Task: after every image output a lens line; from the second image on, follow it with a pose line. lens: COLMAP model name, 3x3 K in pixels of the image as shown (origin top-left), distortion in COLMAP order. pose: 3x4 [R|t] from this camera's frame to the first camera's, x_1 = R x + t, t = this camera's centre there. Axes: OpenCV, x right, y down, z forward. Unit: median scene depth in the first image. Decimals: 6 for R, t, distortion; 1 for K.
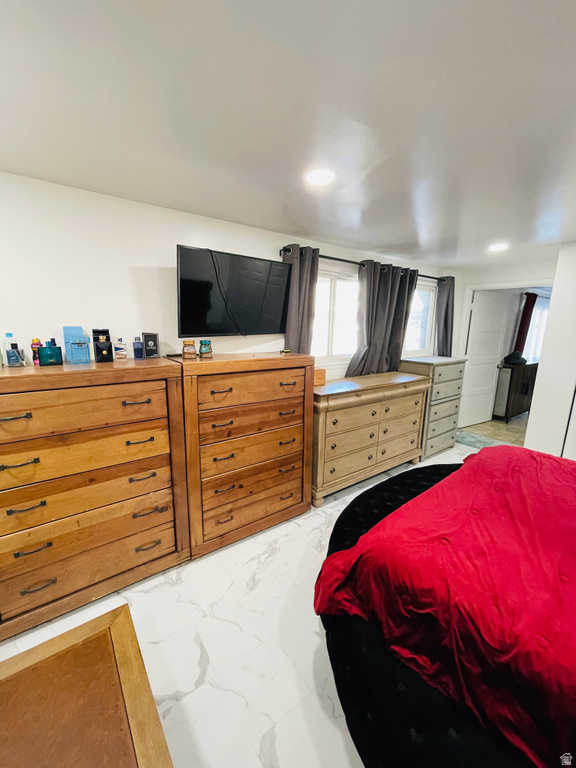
lens RADIAL K [[310.1, 0, 286.6], [0, 310.1, 385.7], [0, 0, 1]] dist [-0.002102, -0.000099]
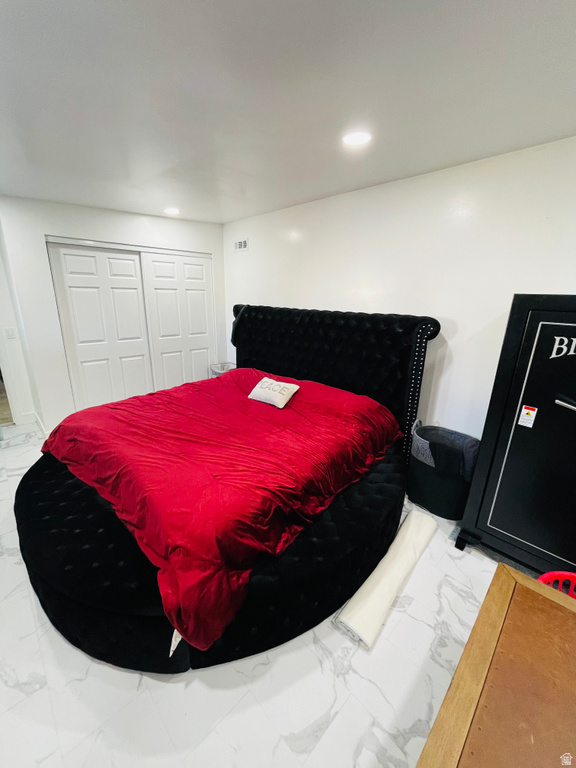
lens RADIAL K [[310.1, 0, 286.6], [0, 310.1, 385.7], [0, 0, 1]] dist [-0.002102, -0.000099]
pose [[-0.150683, -0.293269, 0.944080, -0.593895], [0.166605, 0.933791, 0.316665, -0.172382], [-0.974442, 0.205005, -0.091846, 0.836926]]
